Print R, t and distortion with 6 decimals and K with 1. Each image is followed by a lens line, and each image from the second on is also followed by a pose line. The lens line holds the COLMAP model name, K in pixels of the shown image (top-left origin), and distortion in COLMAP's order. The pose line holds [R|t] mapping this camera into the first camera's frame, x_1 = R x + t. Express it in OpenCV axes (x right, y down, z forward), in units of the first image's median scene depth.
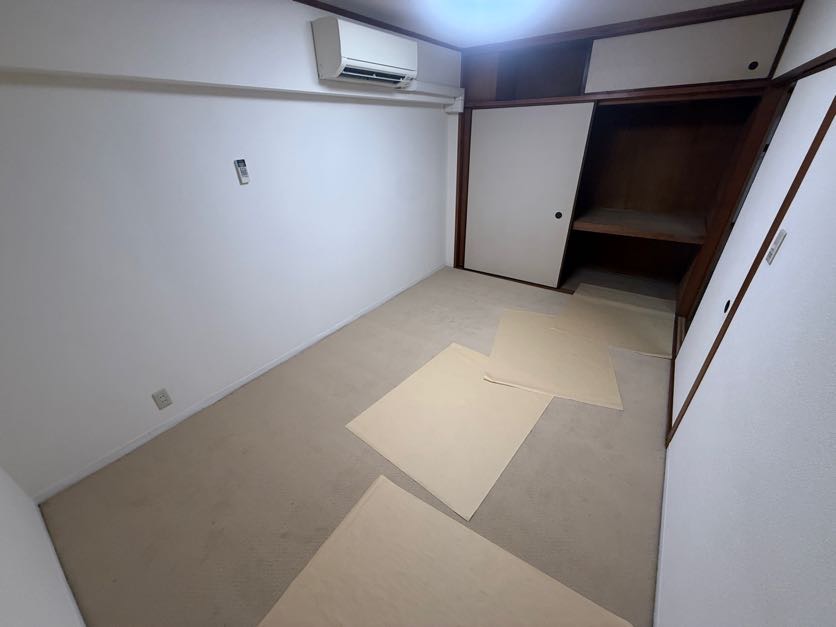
lens RADIAL K [[333.6, 0, 416.4], [0, 333.6, 314.0], [0, 0, 1]] dist [-0.000677, 0.000246]
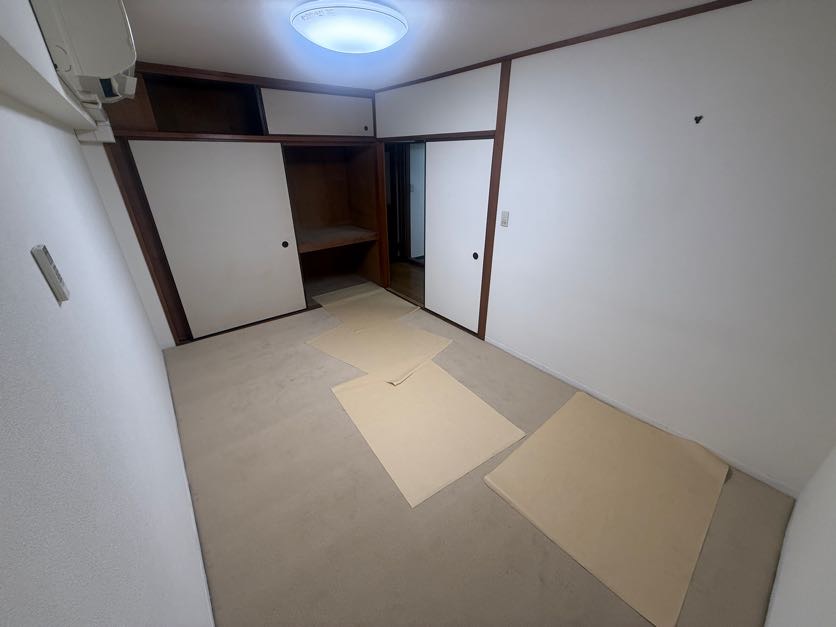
lens RADIAL K [[333.6, 0, 416.4], [0, 333.6, 314.0], [0, 0, 1]] dist [-0.000677, 0.000246]
pose [[0.266969, -0.394616, 0.879208, -0.529409], [0.459921, 0.853892, 0.243600, -0.197255], [-0.846877, 0.339332, 0.409455, 0.333259]]
